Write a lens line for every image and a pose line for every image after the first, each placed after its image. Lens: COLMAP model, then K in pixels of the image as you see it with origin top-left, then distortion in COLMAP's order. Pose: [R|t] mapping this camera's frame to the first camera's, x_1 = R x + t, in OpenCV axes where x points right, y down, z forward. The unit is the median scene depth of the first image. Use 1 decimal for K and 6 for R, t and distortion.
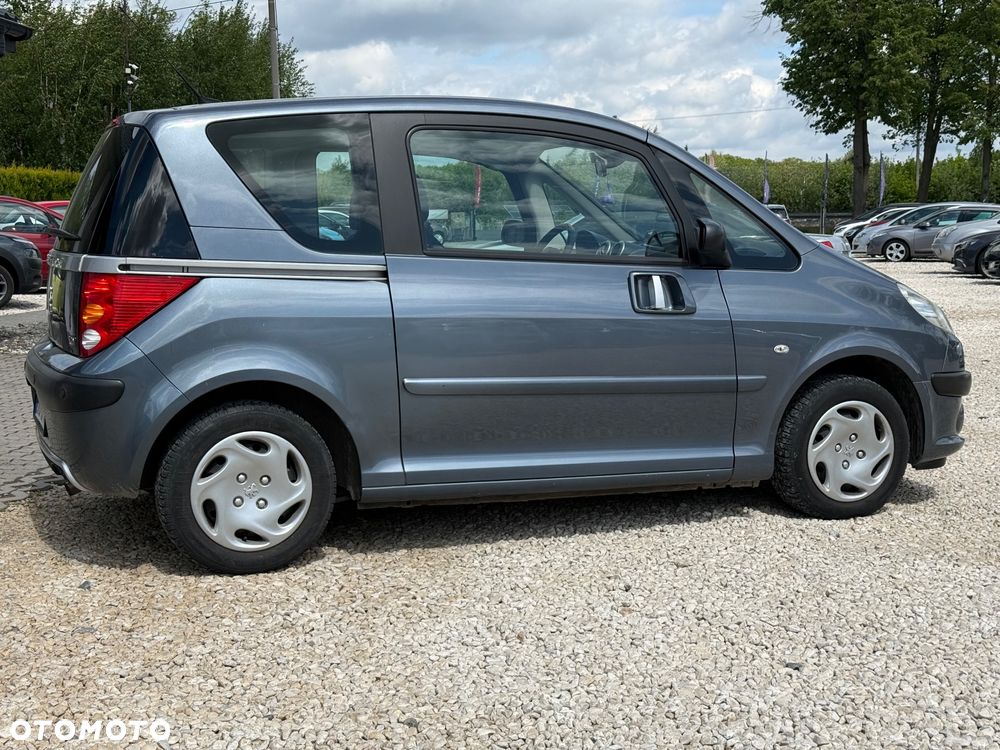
lens RADIAL K [[1377.6, 0, 503.5], [0, 1377.6, 377.9], [0, 0, 1]] dist [0.117741, 0.000000]
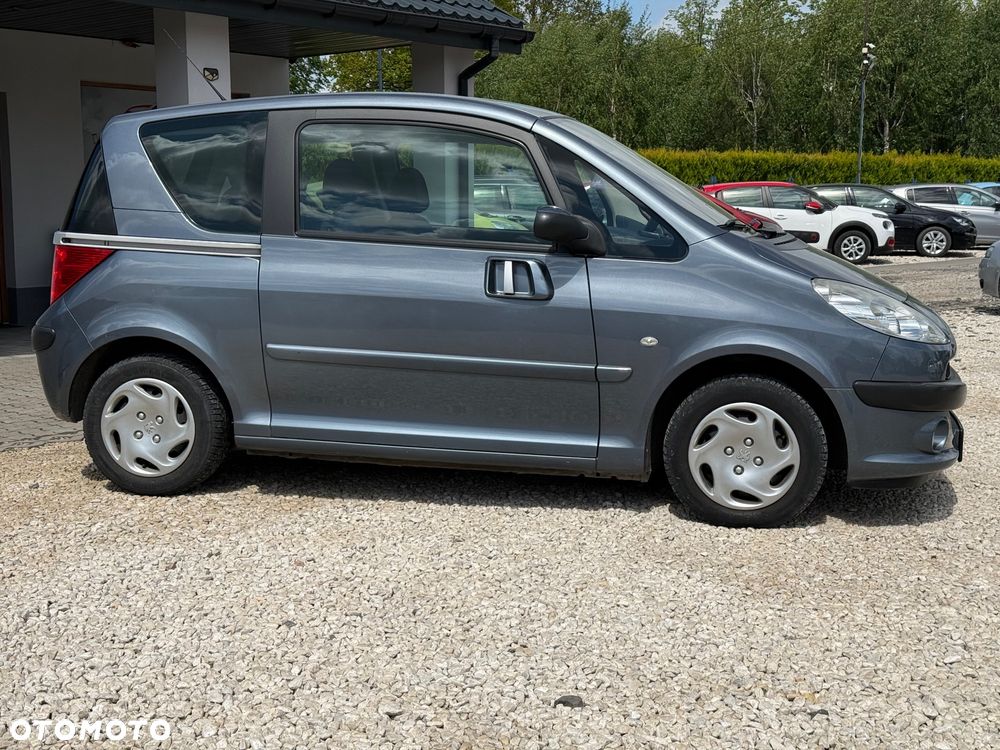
lens RADIAL K [[1377.6, 0, 501.8], [0, 1377.6, 380.8], [0, 0, 1]] dist [0.117741, 0.000000]
pose [[0.826174, 0.077482, -0.558062, 0.684956], [-0.067543, 0.996976, 0.038428, -0.024481], [0.559351, 0.005944, 0.828909, 0.149003]]
